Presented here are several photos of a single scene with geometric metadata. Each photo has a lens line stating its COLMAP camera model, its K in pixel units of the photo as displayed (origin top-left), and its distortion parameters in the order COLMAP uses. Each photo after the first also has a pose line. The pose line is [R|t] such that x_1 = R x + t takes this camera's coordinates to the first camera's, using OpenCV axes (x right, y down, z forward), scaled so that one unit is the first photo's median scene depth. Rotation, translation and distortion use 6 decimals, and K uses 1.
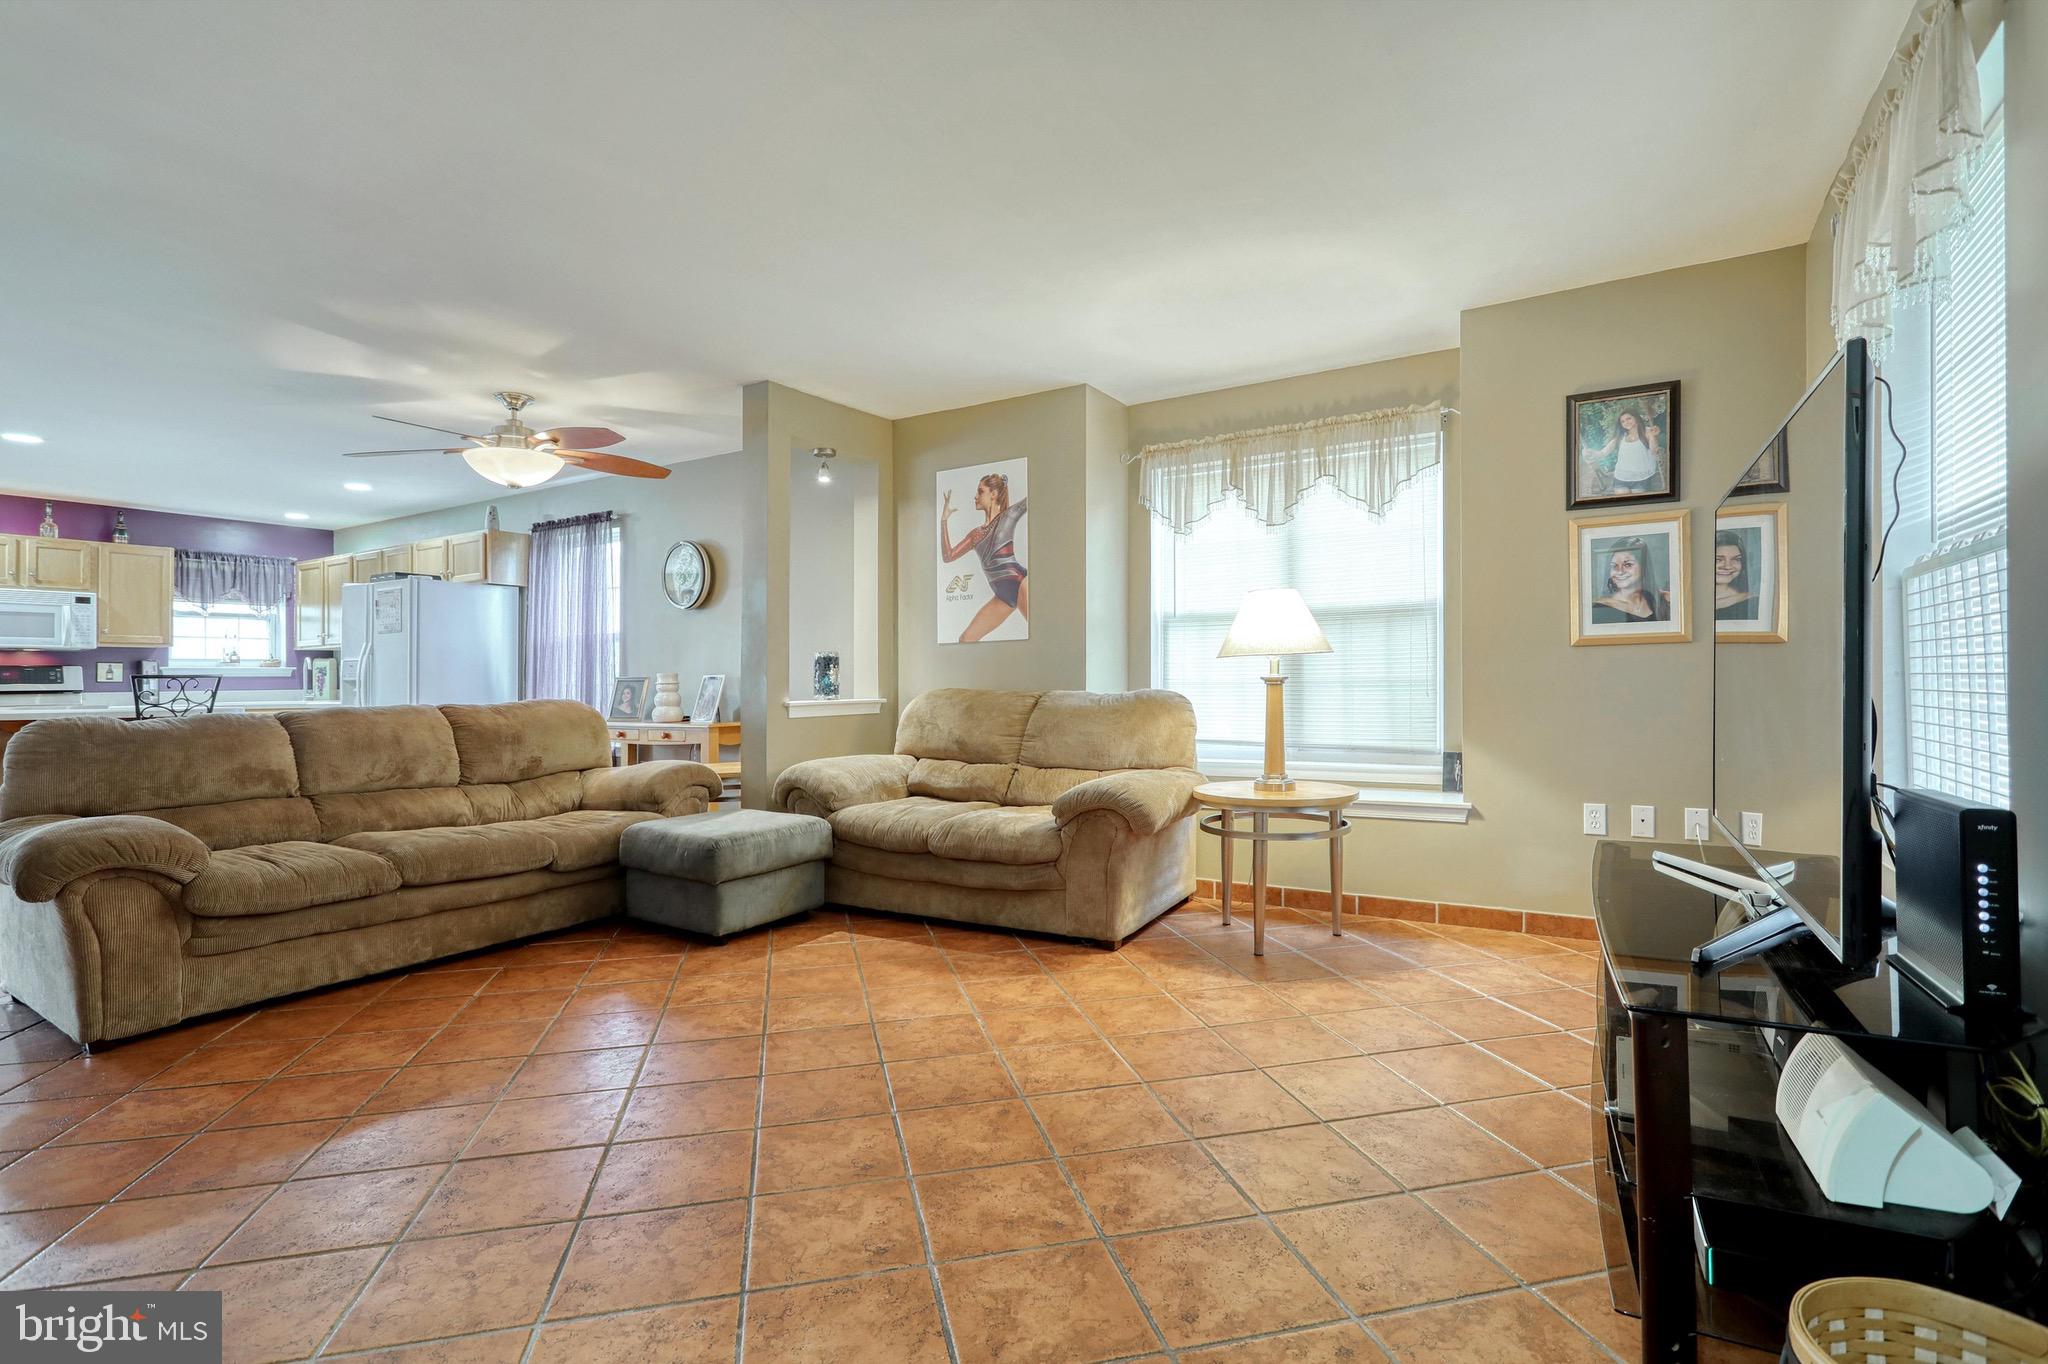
lens RADIAL K [[970.0, 0, 1015.6], [0, 970.0, 657.0], [0, 0, 1]] dist [0.002868, 0.000544]
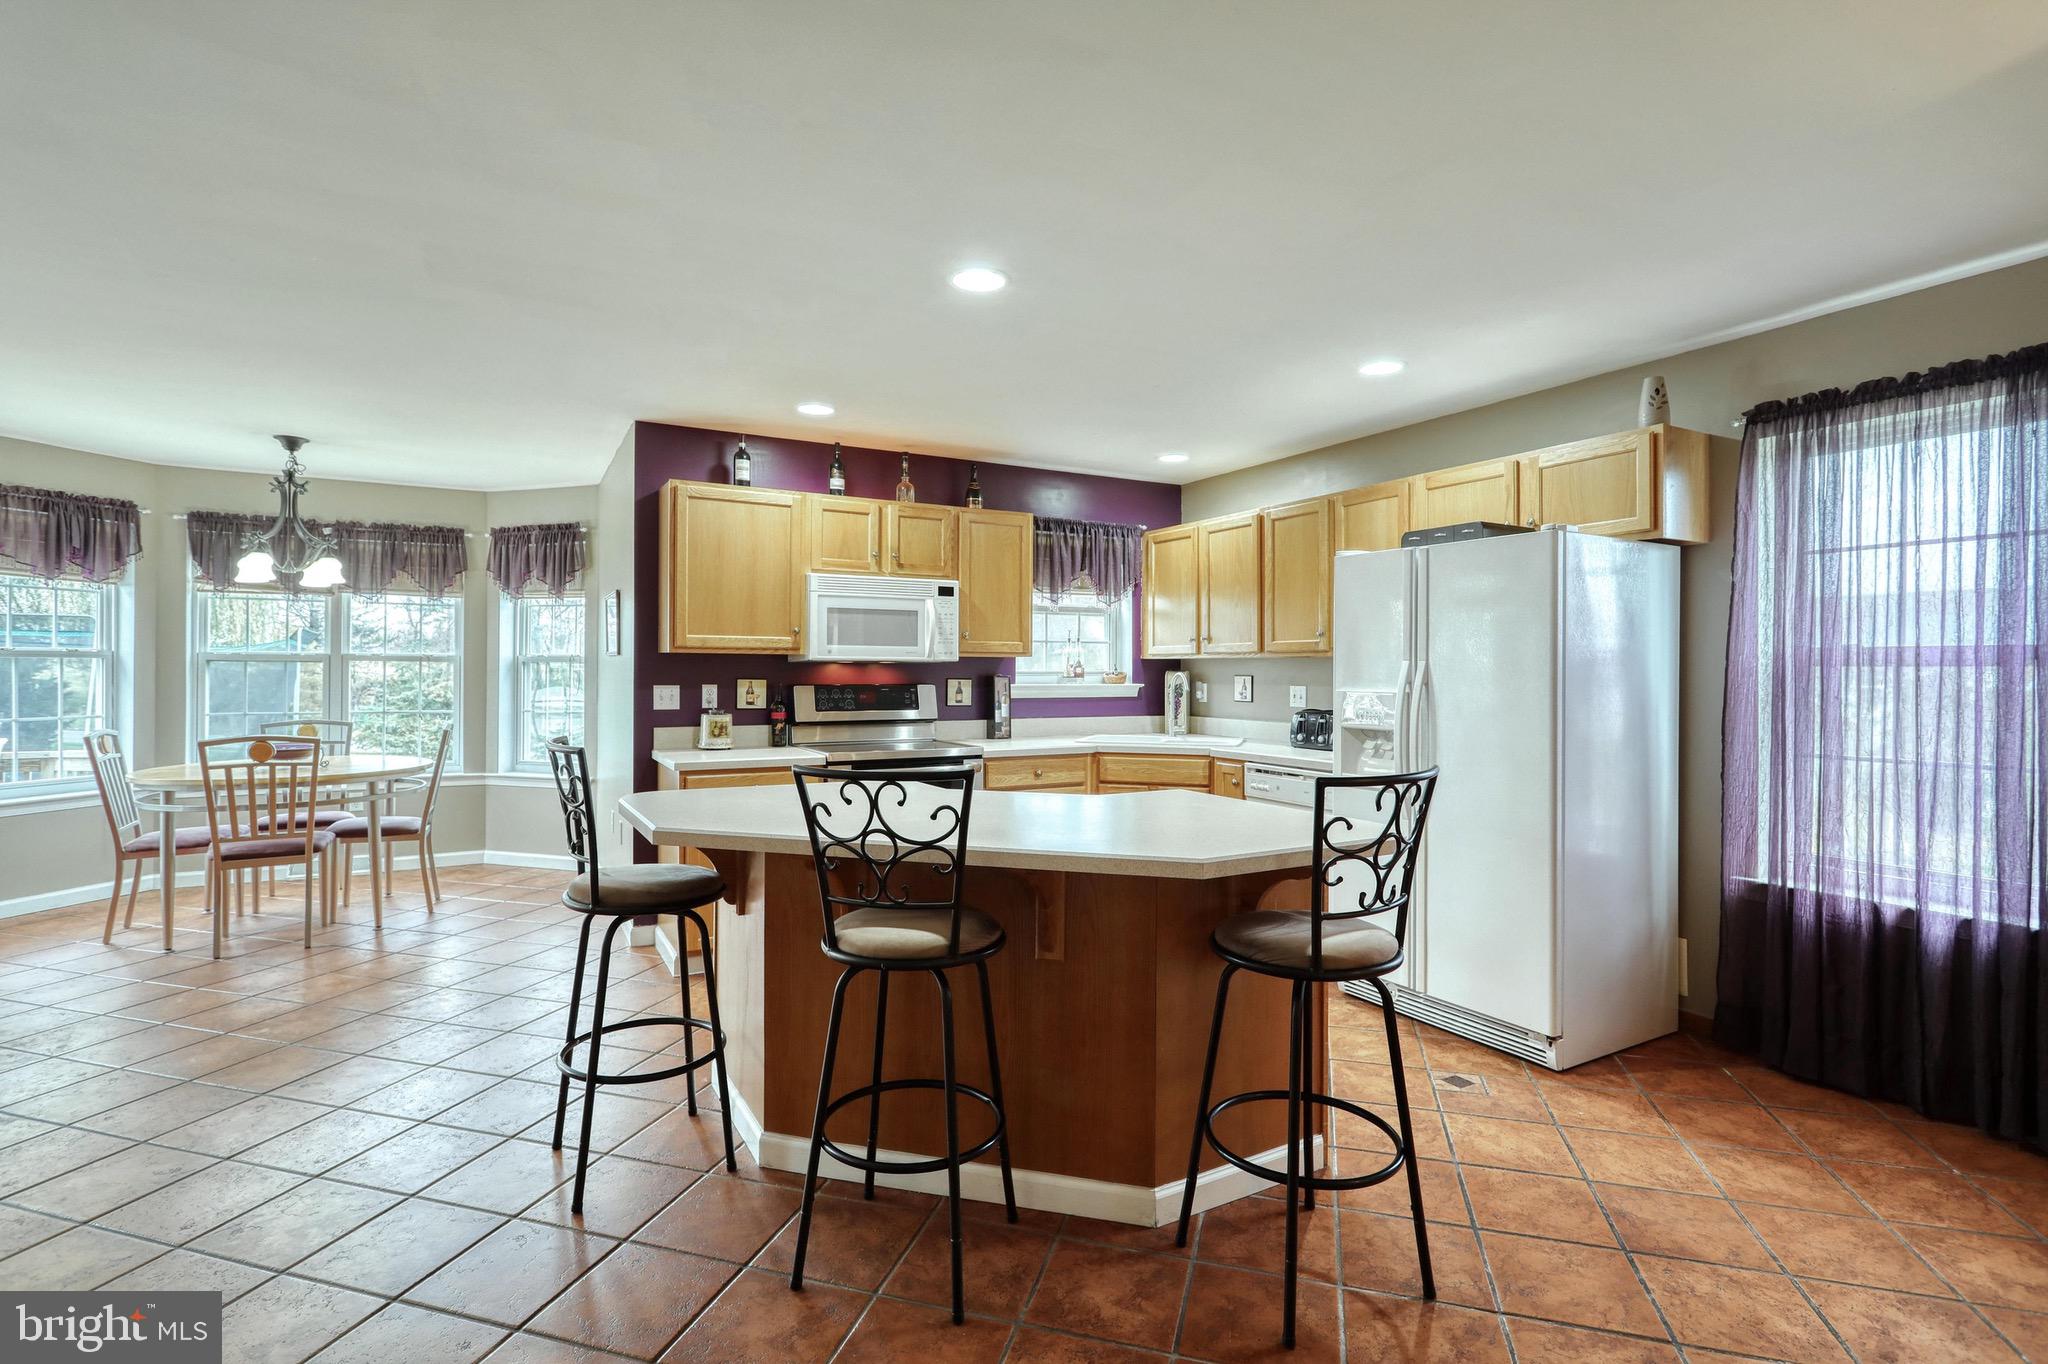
lens RADIAL K [[974.0, 0, 1024.0], [0, 974.0, 682.0], [0, 0, 1]] dist [0.000440, 0.000526]
pose [[0.870906, 0.025627, -0.490781, -0.540516], [-0.006223, 0.999134, 0.041130, -0.021681], [0.491411, -0.032766, 0.870311, 0.401614]]
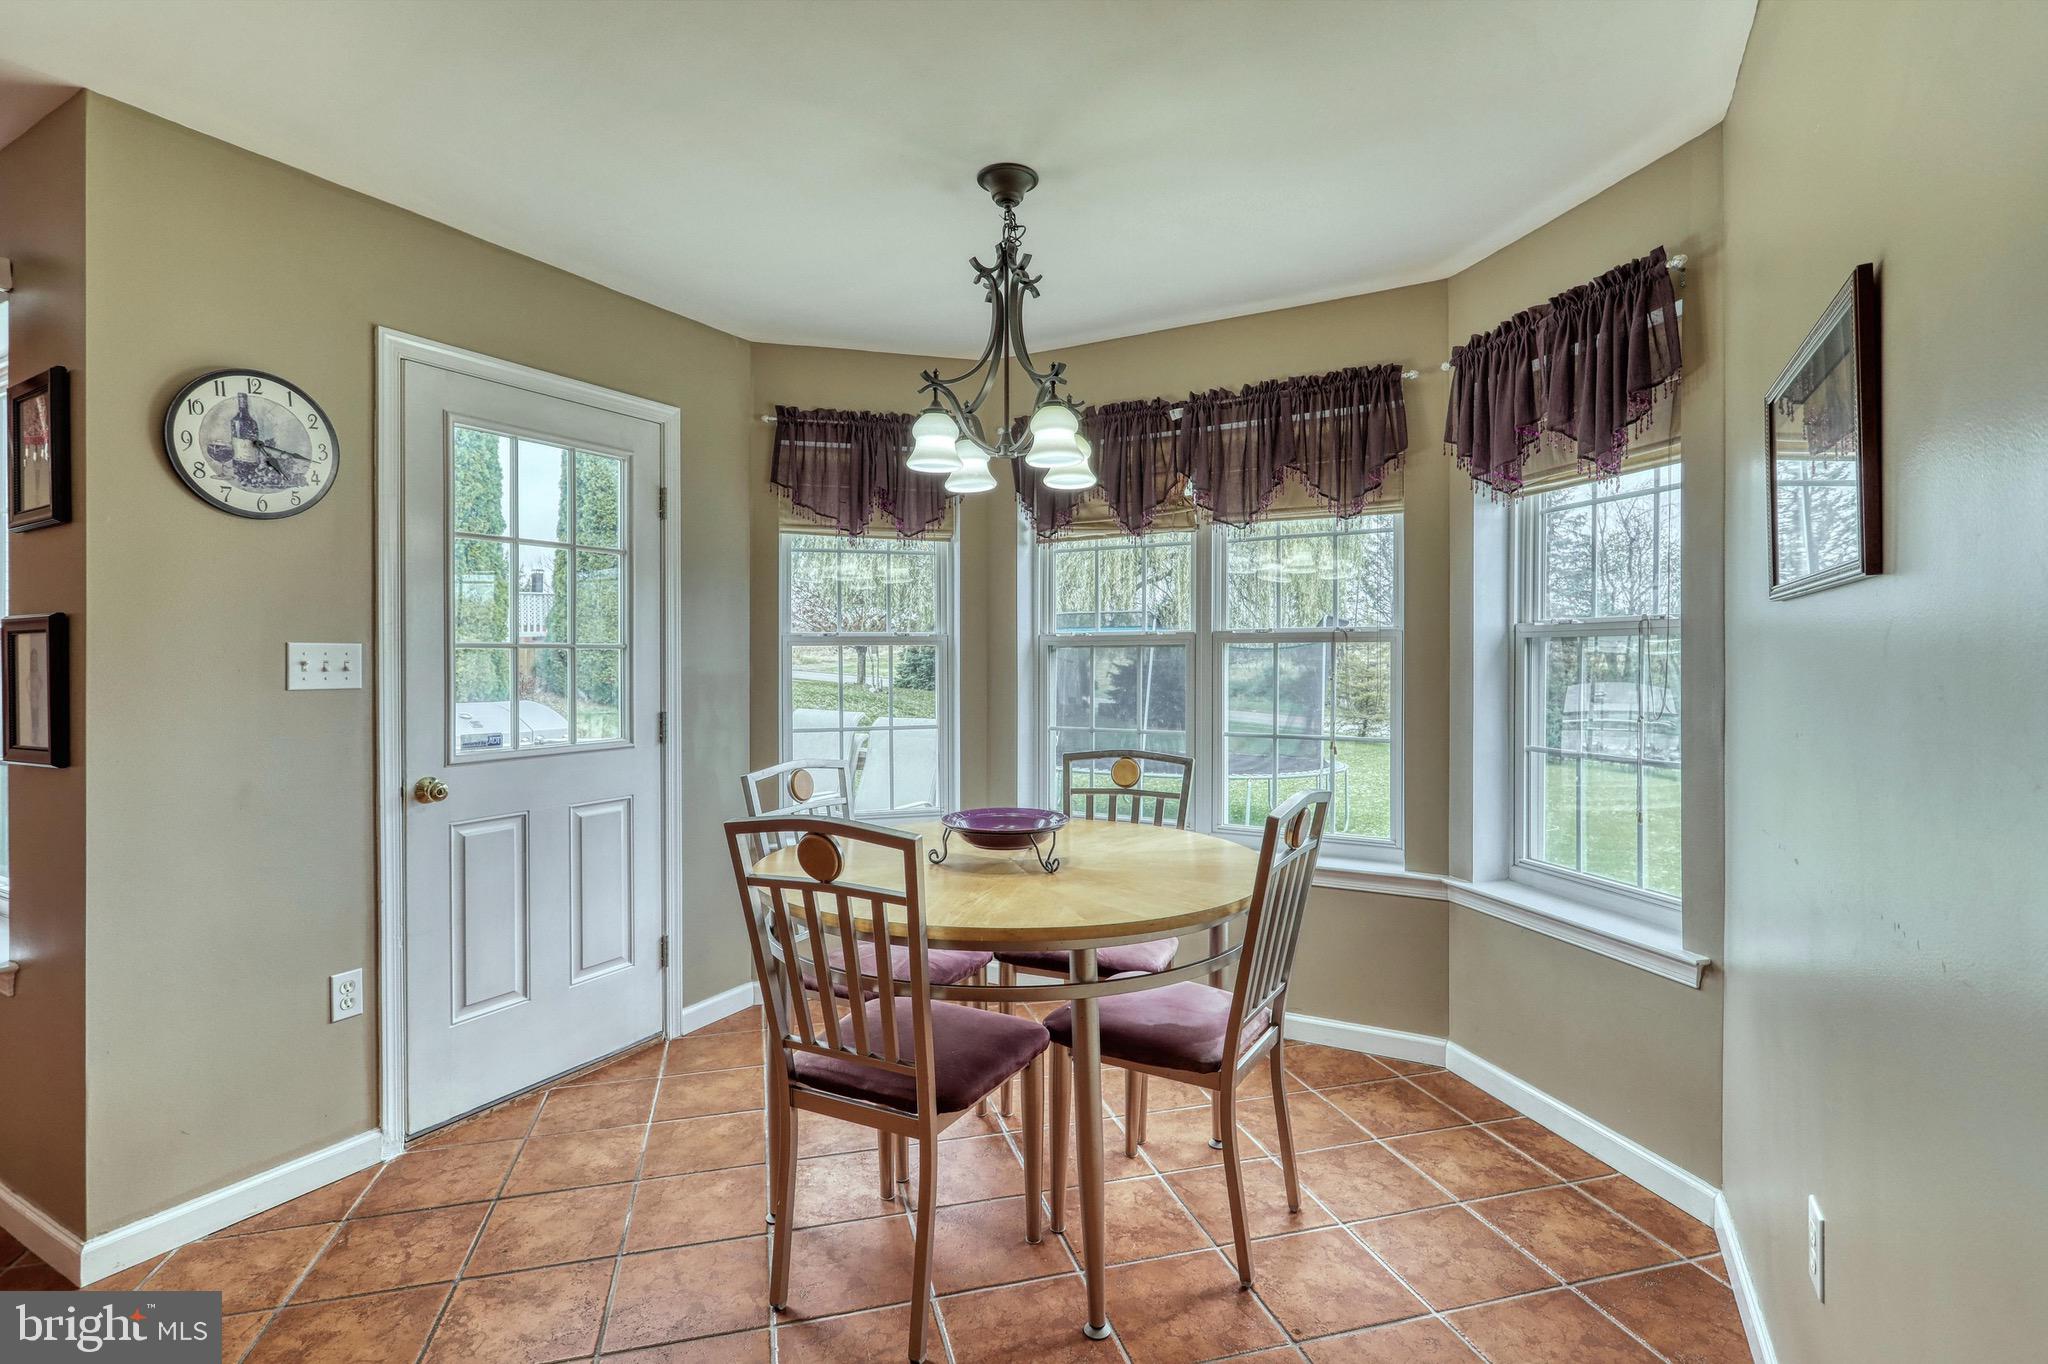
lens RADIAL K [[970.0, 0, 1015.6], [0, 970.0, 657.0], [0, 0, 1]] dist [0.002868, 0.000544]
pose [[0.036384, 0.011992, -0.999266, -0.987582], [0.027421, 0.999540, 0.012994, -0.004246], [0.998962, -0.027874, 0.036038, 0.728480]]
